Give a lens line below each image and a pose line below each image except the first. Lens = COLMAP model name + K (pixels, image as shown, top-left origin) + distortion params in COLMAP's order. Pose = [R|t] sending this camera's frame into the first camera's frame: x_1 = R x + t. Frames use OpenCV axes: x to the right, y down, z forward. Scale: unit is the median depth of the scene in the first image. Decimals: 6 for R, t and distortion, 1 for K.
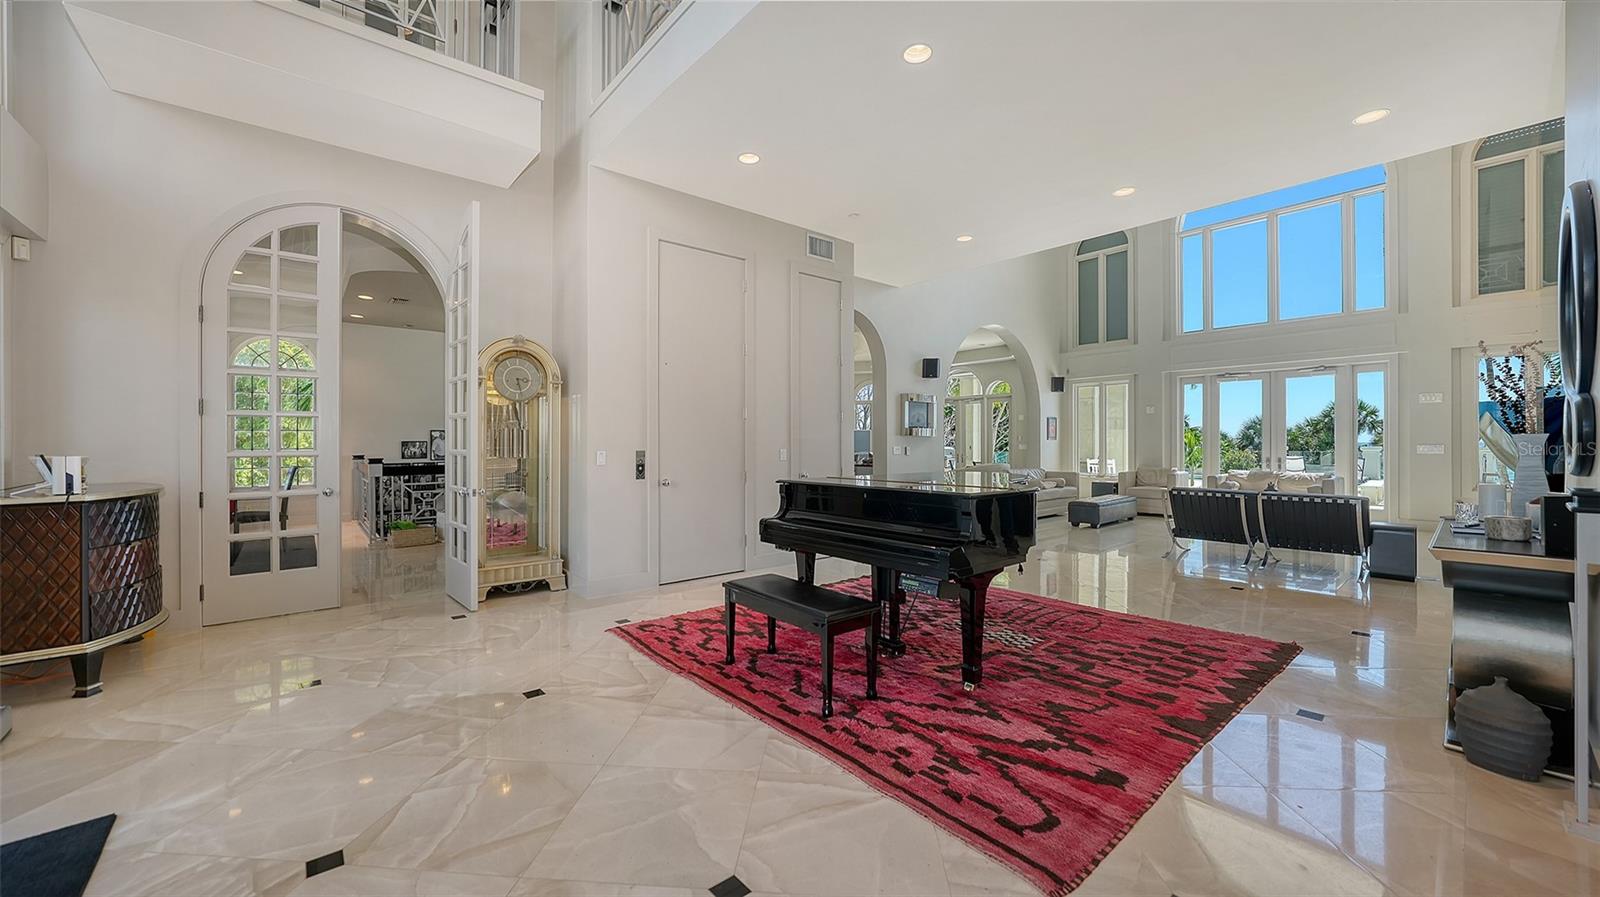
lens RADIAL K [[626.2, 0, 803.1], [0, 626.2, 443.0], [0, 0, 1]] dist [-0.001677, -0.000023]
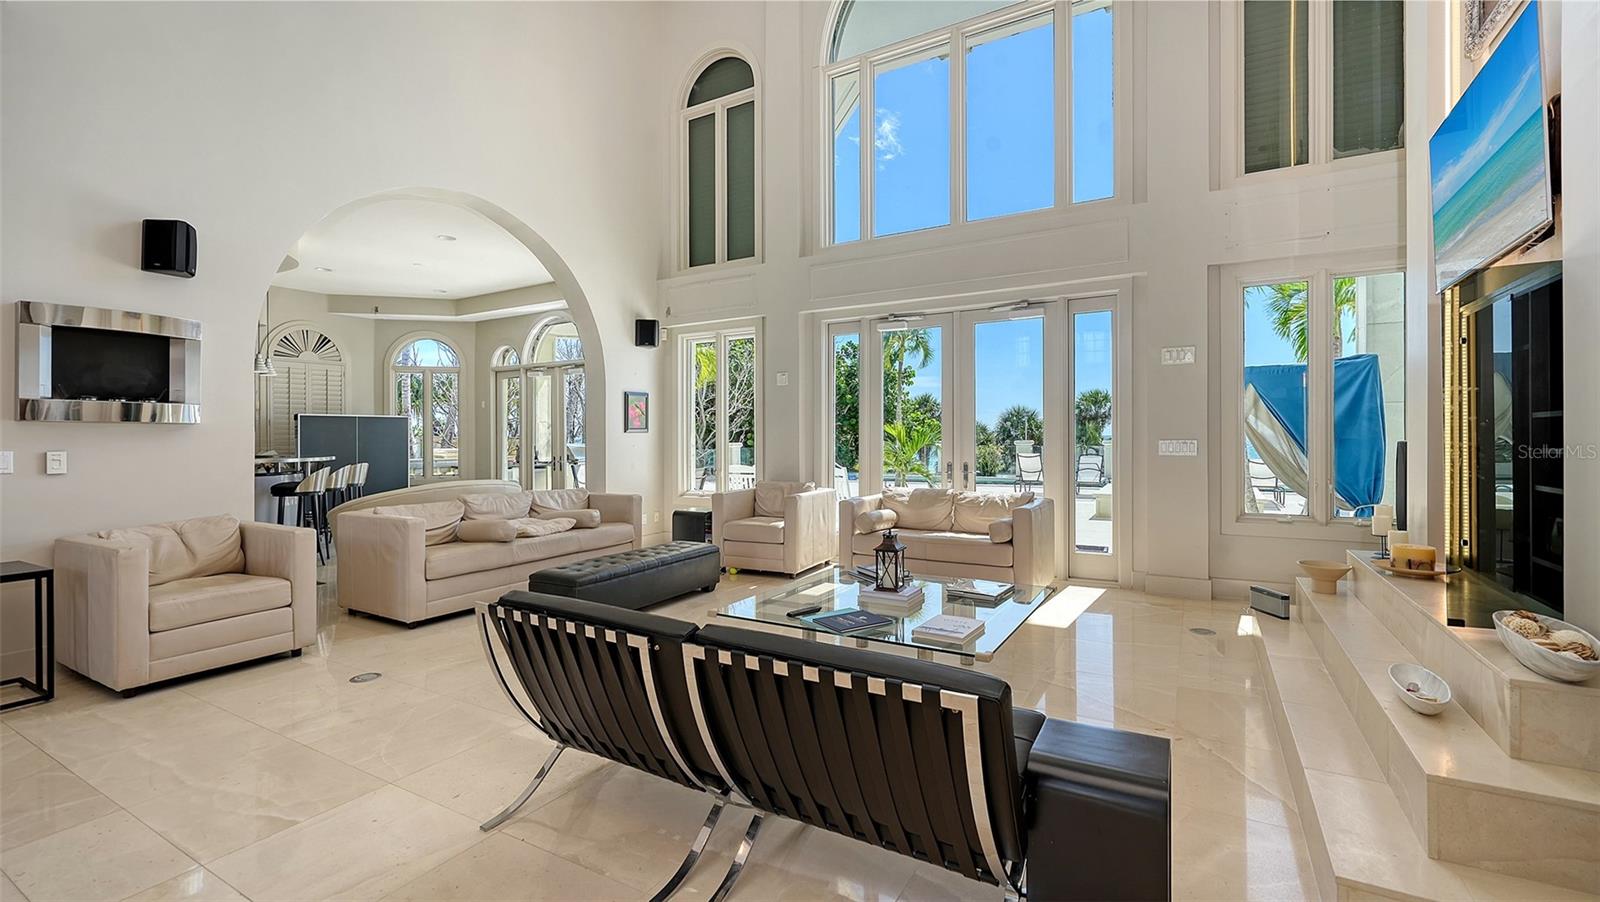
lens RADIAL K [[729.7, 0, 799.6], [0, 729.7, 445.4], [0, 0, 1]] dist [0.000737, -0.000013]
pose [[0.947494, -0.004880, 0.319736, 0.339619], [0.001052, 0.999926, 0.012145, -0.000985], [-0.319772, -0.011171, 0.947429, 0.349792]]
